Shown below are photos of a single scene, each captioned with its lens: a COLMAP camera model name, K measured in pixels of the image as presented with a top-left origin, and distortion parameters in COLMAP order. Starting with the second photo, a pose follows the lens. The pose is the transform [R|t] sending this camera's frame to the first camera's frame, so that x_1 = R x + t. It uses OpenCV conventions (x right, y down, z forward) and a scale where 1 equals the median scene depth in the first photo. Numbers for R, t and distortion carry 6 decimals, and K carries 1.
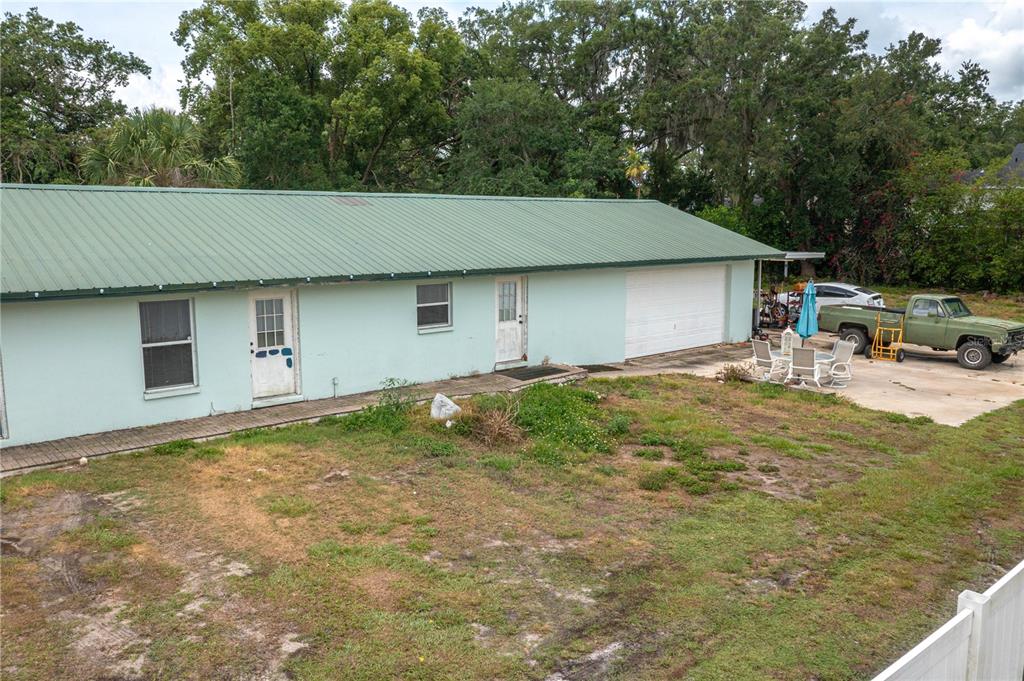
lens RADIAL K [[819.3, 0, 578.3], [0, 819.3, 295.1], [0, 0, 1]] dist [-0.002728, -0.018813]
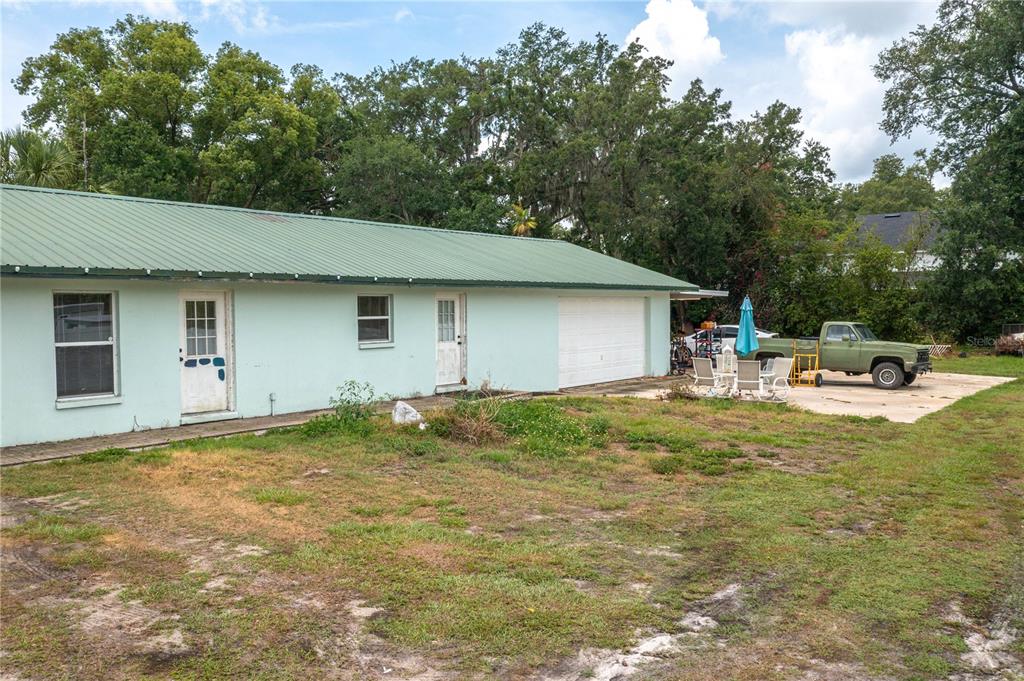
lens RADIAL K [[819.3, 0, 568.2], [0, 819.3, 301.4], [0, 0, 1]] dist [-0.002728, -0.018813]
pose [[0.984279, -0.014839, 0.175996, -0.117502], [0.032712, 0.994541, -0.099091, 0.086309], [-0.173565, 0.103290, 0.979391, 0.058766]]
